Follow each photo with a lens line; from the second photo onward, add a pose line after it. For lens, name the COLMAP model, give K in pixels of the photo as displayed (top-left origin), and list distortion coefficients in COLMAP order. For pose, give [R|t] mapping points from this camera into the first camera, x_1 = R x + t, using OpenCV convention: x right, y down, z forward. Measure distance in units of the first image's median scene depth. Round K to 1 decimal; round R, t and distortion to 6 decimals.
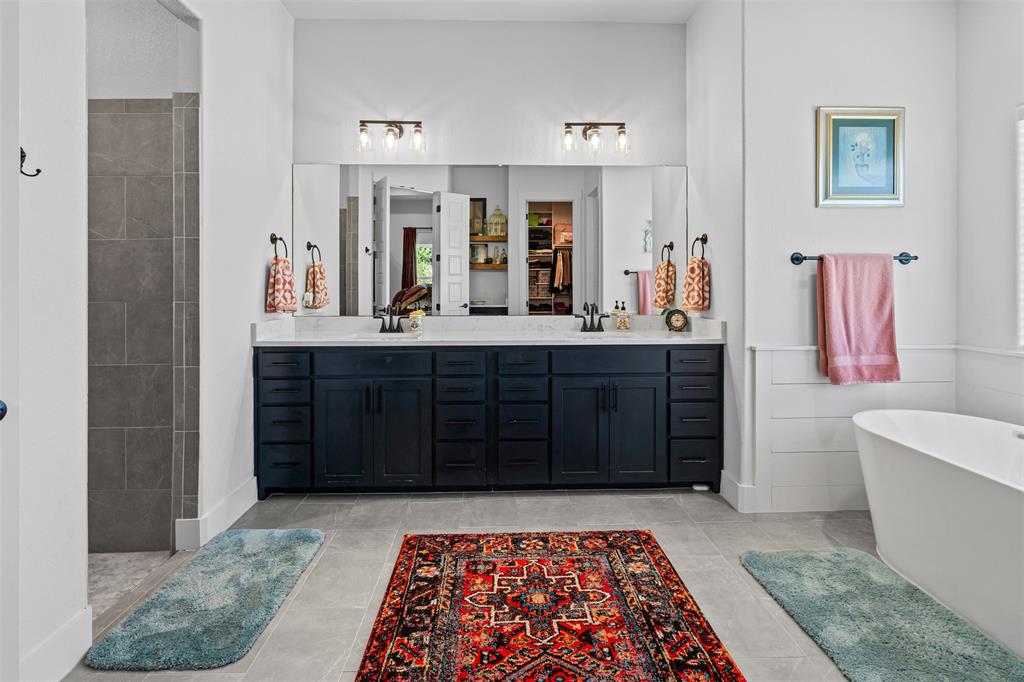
lens RADIAL K [[489.3, 0, 509.1], [0, 489.3, 278.7], [0, 0, 1]] dist [0.000056, 0.000851]
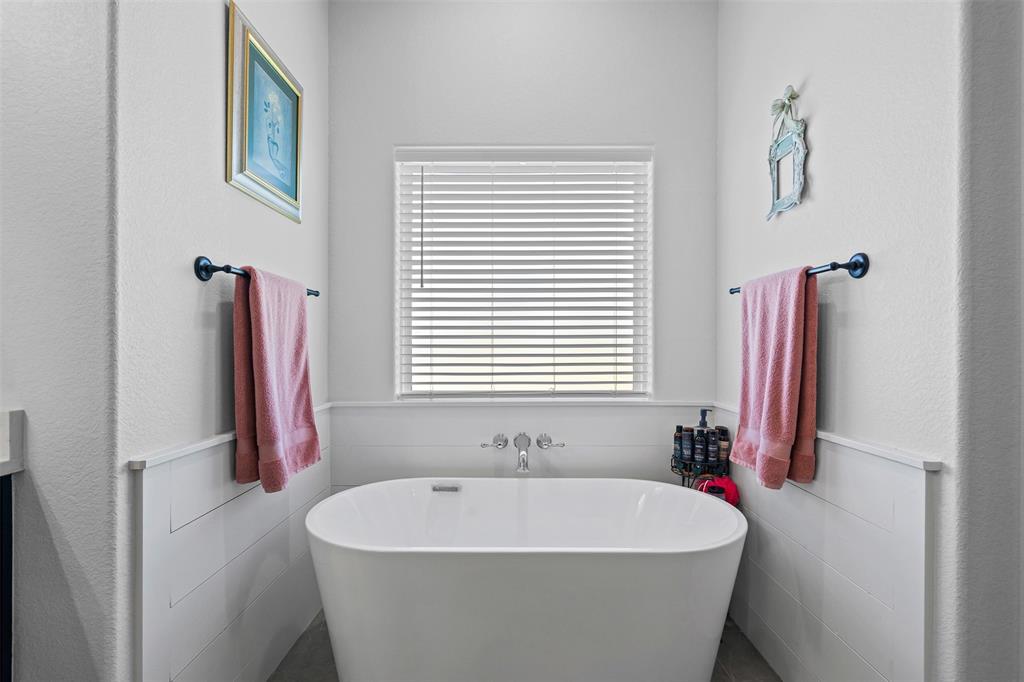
lens RADIAL K [[474.8, 0, 508.5], [0, 474.8, 342.9], [0, 0, 1]] dist [-0.000231, 0.000917]
pose [[0.042875, 0.010818, 0.999022, 0.103789], [-0.011872, 0.999876, -0.010318, 0.037117], [-0.999010, -0.011418, 0.042998, 0.639089]]
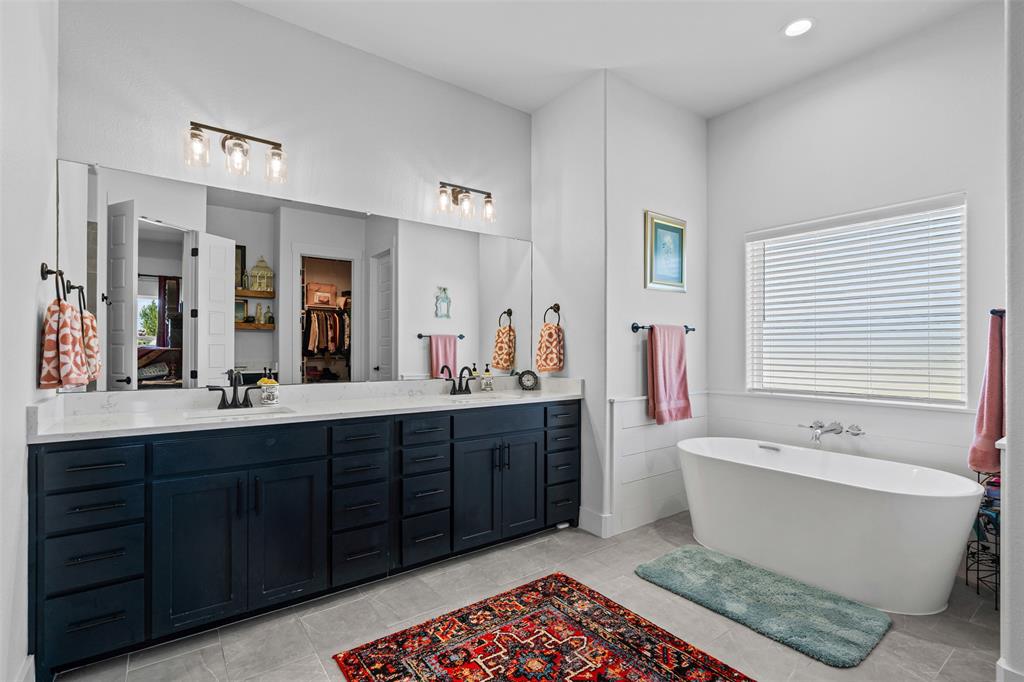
lens RADIAL K [[474.8, 0, 508.5], [0, 474.8, 342.9], [0, 0, 1]] dist [-0.000231, 0.000917]
pose [[0.825247, 0.011476, 0.564656, -0.362582], [-0.011180, 0.999930, -0.003982, 0.006502], [-0.564662, -0.003026, 0.825317, 0.165830]]
